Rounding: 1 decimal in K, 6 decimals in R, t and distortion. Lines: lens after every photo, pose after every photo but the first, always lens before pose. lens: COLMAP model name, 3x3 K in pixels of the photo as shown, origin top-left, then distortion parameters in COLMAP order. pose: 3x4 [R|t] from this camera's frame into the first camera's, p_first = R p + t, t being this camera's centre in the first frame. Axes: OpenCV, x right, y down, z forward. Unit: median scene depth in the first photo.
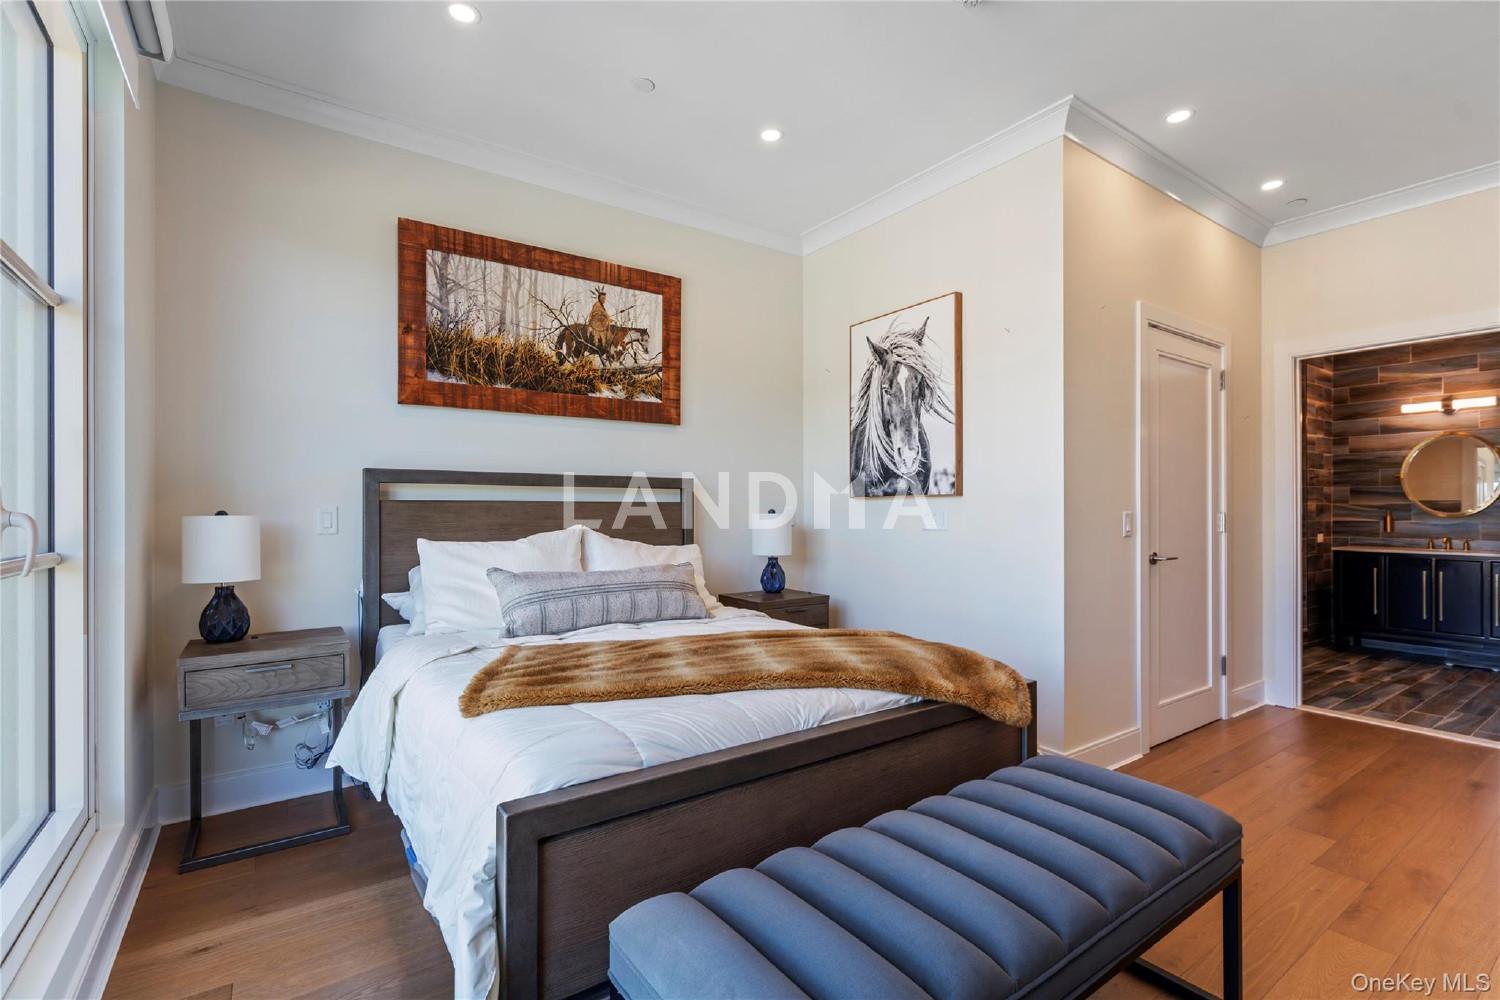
lens RADIAL K [[688.7, 0, 750.0], [0, 688.7, 500.0], [0, 0, 1]] dist [-0.003487, 0.000340]
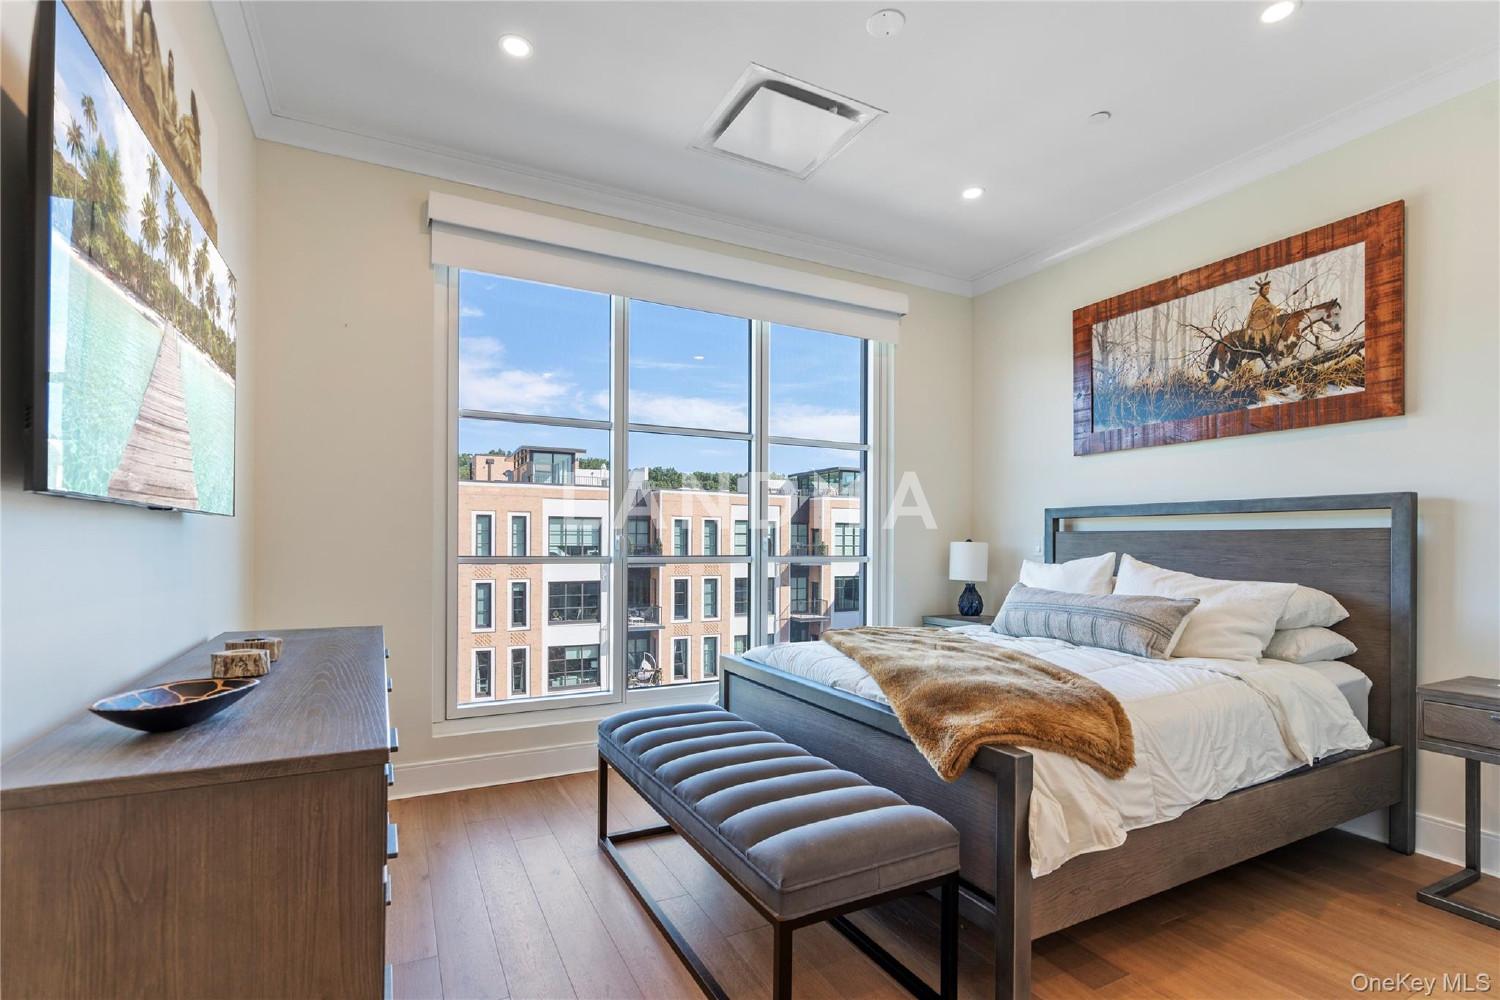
lens RADIAL K [[685.6, 0, 753.8], [0, 685.6, 543.6], [0, 0, 1]] dist [-0.001509, 0.000033]
pose [[-0.124406, -0.000428, -0.992231, 0.715476], [0.003744, 0.999993, -0.000900, 0.018834], [0.992224, -0.003826, -0.124404, 0.488608]]
